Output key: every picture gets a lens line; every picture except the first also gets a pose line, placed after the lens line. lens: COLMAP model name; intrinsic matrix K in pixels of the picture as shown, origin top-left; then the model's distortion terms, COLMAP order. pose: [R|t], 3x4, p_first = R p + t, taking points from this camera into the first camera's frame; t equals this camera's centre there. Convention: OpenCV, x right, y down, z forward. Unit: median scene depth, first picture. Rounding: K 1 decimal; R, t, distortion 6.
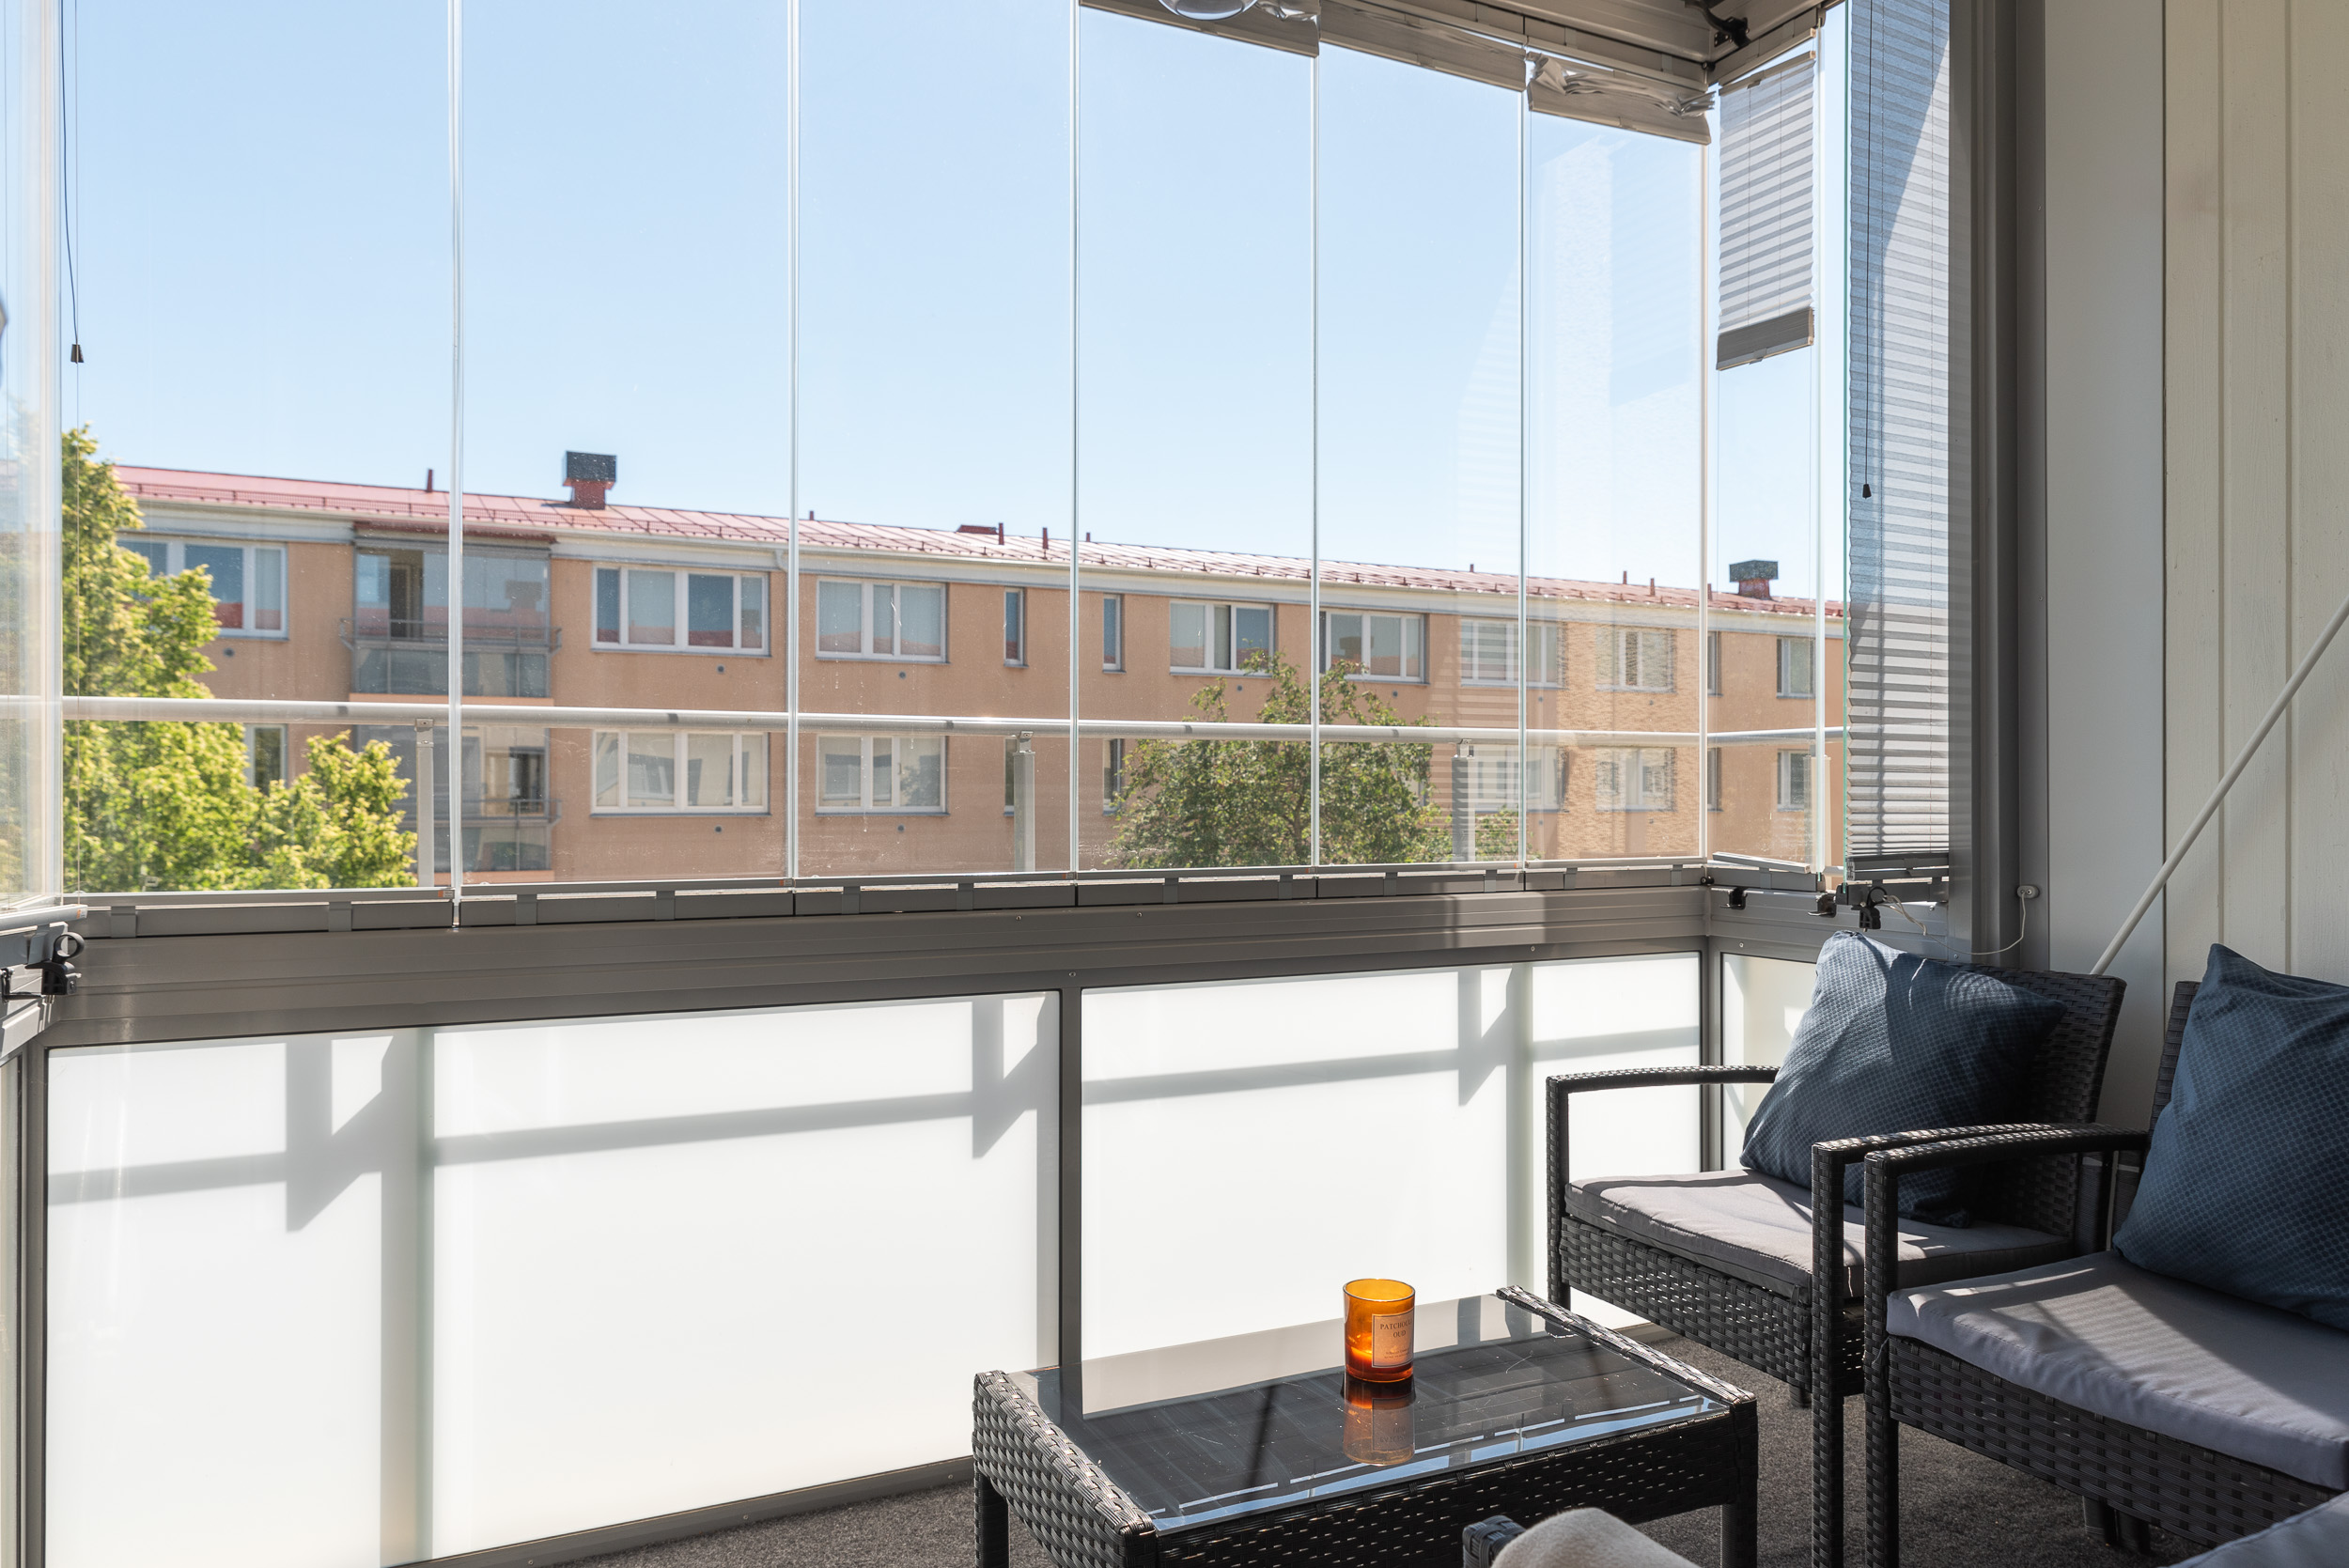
lens RADIAL K [[1624.2, 0, 1174.5], [0, 1624.2, 784.0], [0, 0, 1]] dist [0.001274, -0.007733]
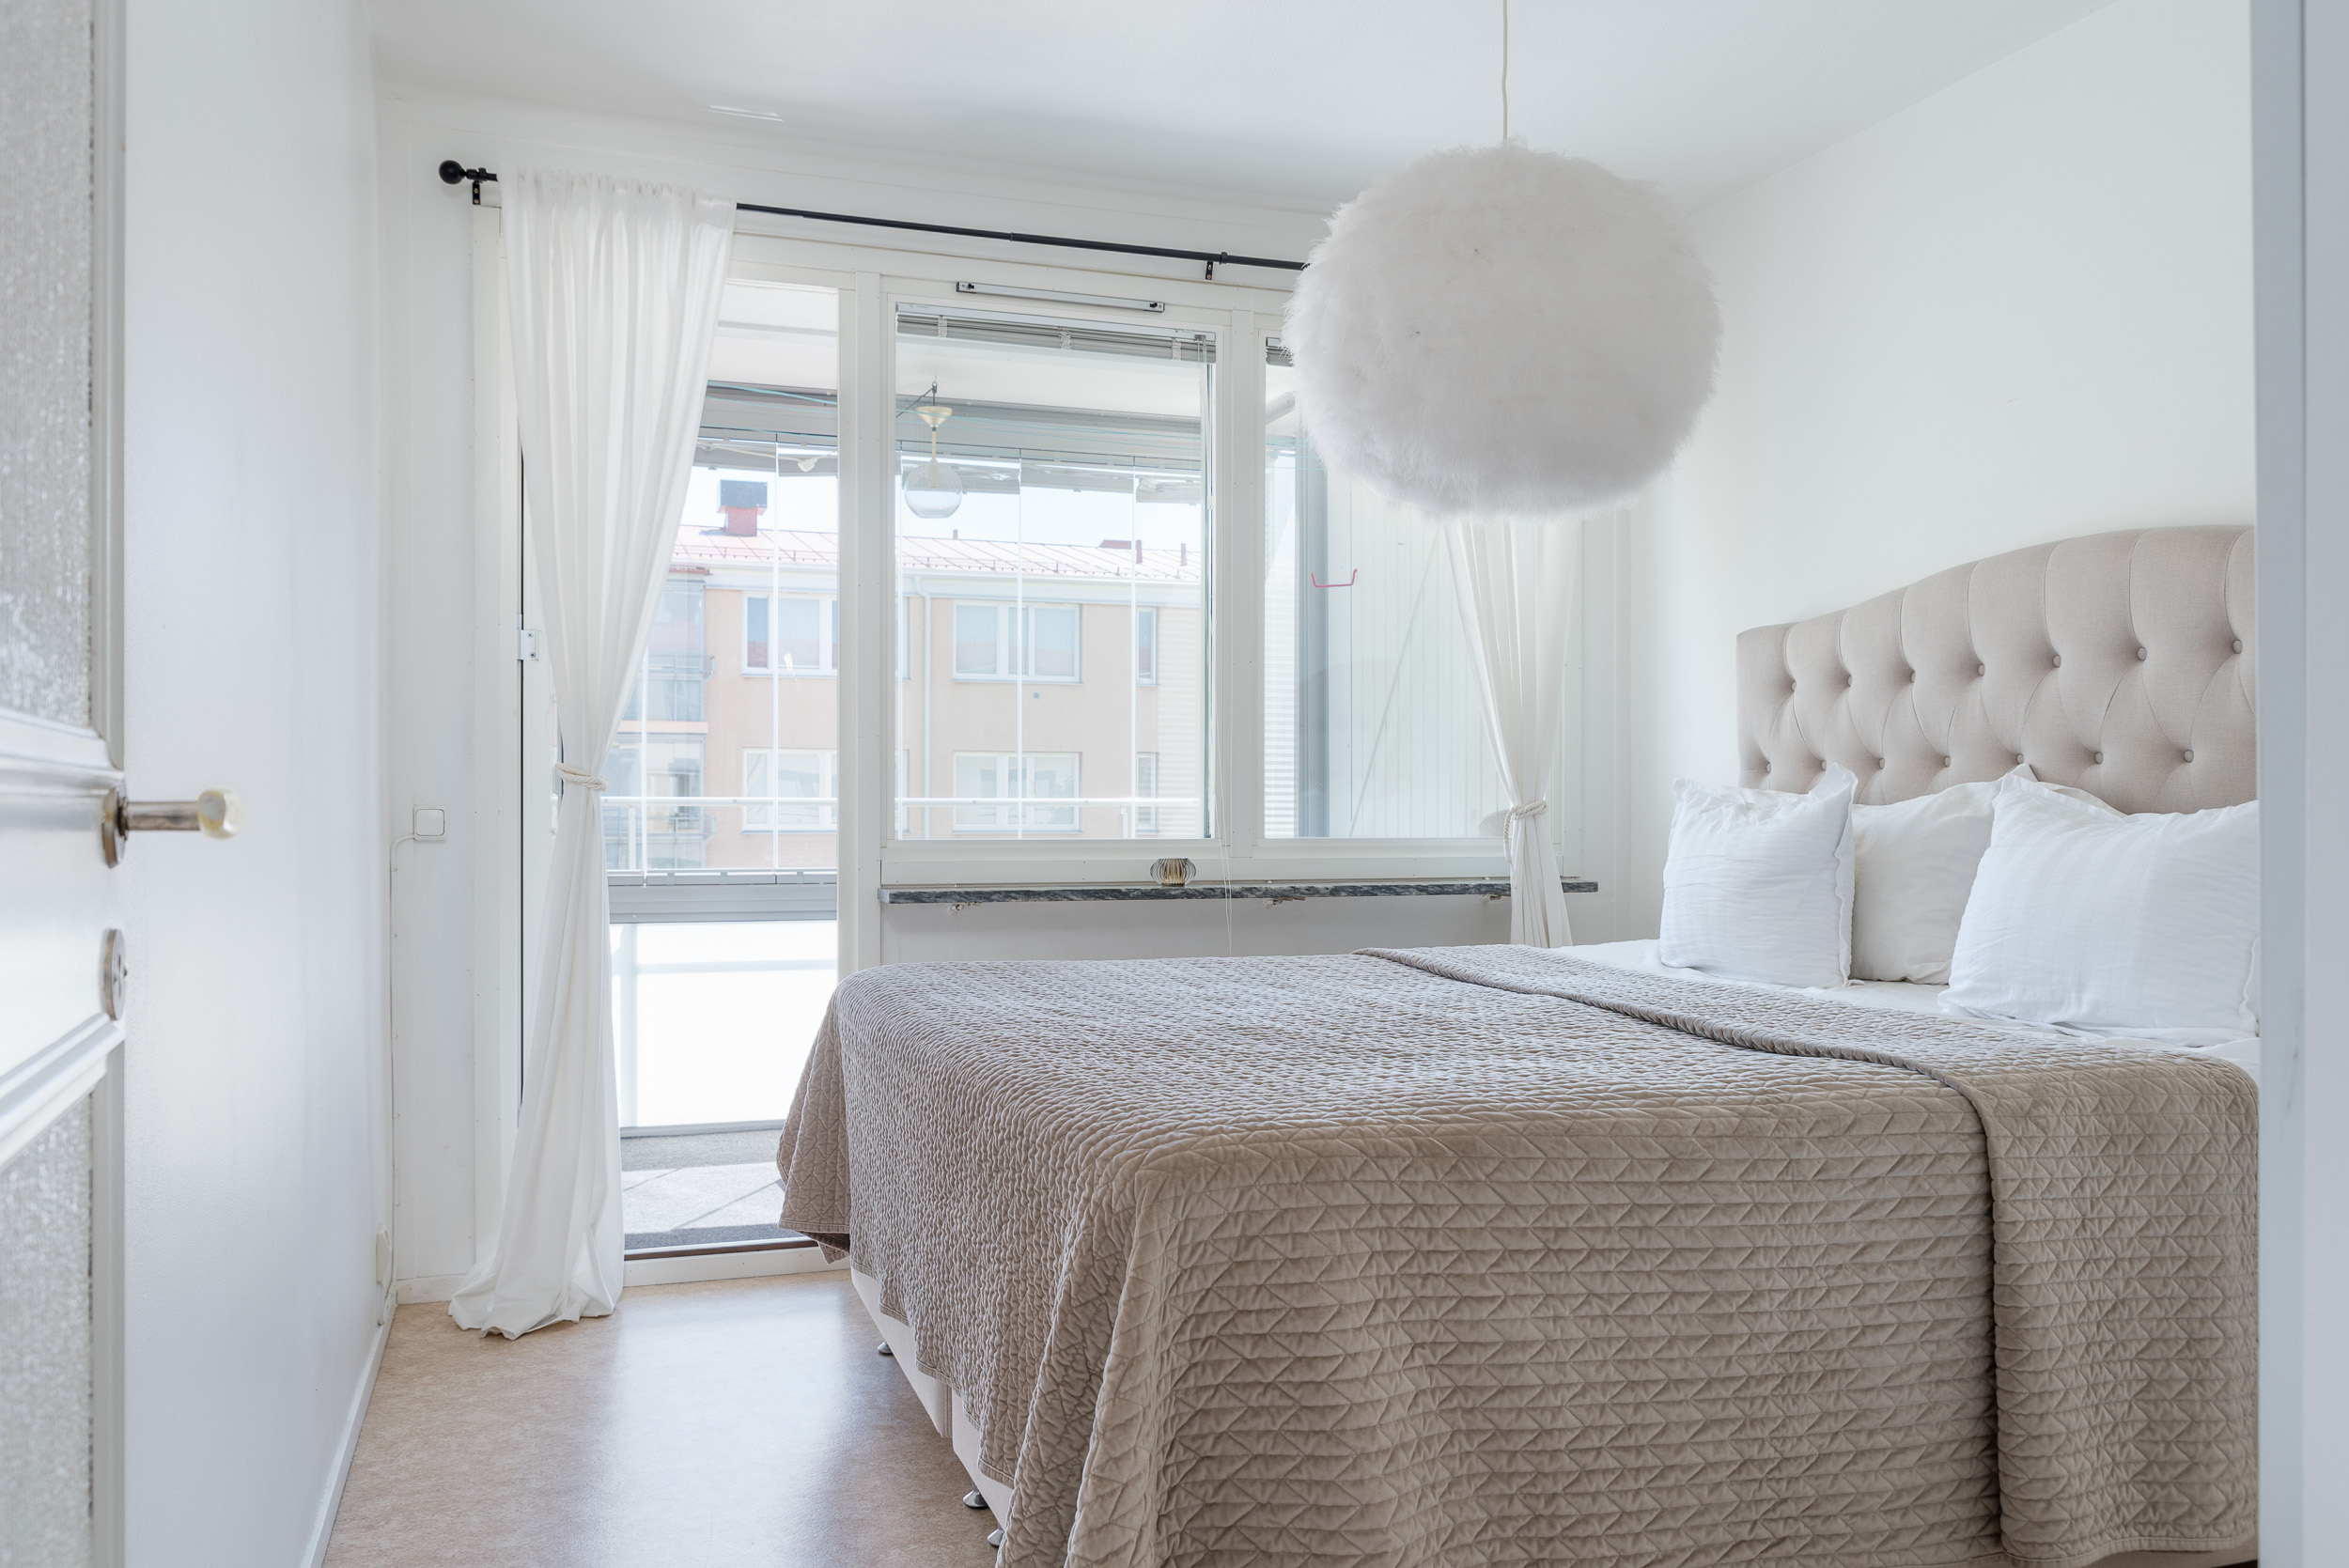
lens RADIAL K [[1968.5, 0, 1174.5], [0, 1968.5, 784.0], [0, 0, 1]] dist [-0.004220, -0.001155]
pose [[0.990624, -0.000410, -0.136613, 0.087217], [-0.000146, 0.999992, -0.004054, -0.006573], [0.136614, 0.004036, 0.990616, -0.211309]]
